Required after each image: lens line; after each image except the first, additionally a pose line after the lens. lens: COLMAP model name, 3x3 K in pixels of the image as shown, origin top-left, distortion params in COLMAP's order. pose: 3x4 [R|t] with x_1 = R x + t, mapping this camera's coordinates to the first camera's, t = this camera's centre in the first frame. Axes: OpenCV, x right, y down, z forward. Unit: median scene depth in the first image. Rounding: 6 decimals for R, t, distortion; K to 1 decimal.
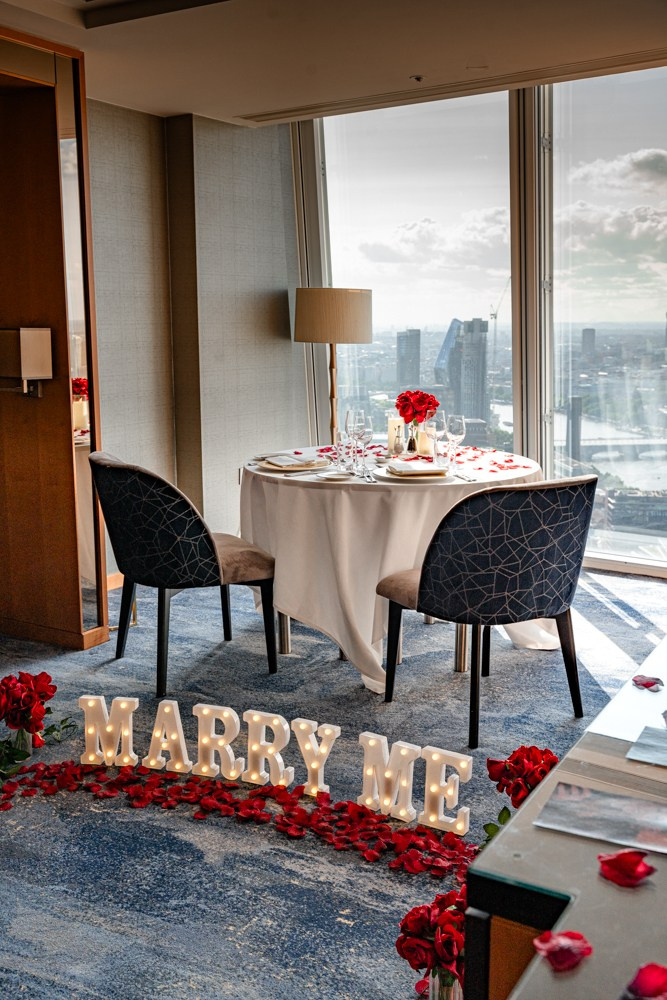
lens RADIAL K [[975.2, 0, 368.3], [0, 975.2, 496.1], [0, 0, 1]] dist [-0.006401, 0.000000]
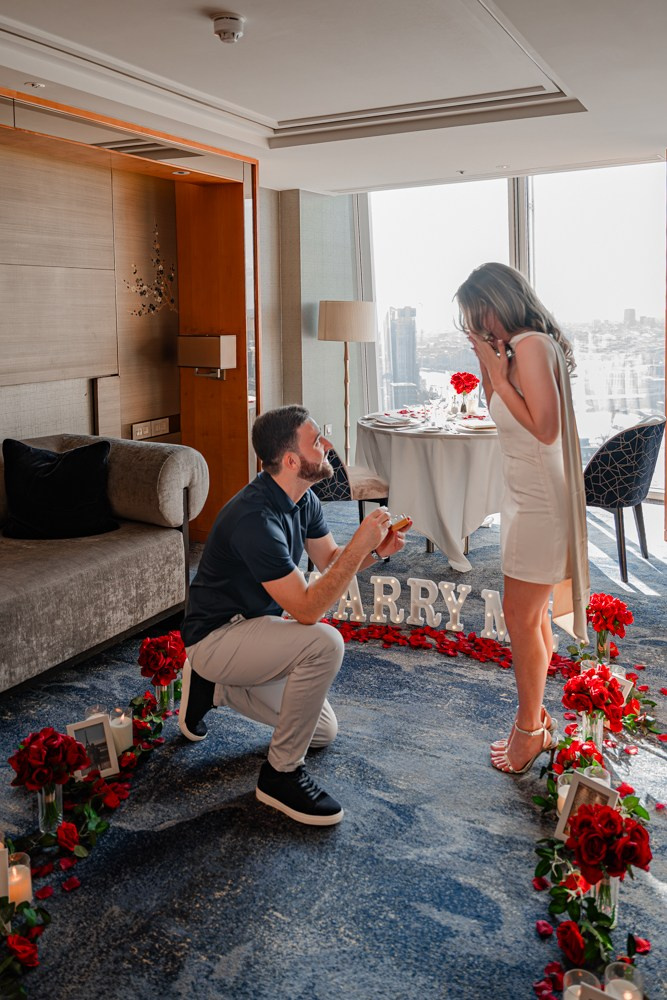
lens RADIAL K [[814.2, 0, 308.1], [0, 814.2, 374.9], [0, 0, 1]] dist [0.009526, -0.018767]
pose [[0.998999, -0.009989, 0.043604, -0.332172], [0.013785, 0.996055, -0.087657, 0.004426], [-0.042556, 0.088170, 0.995196, -0.327228]]
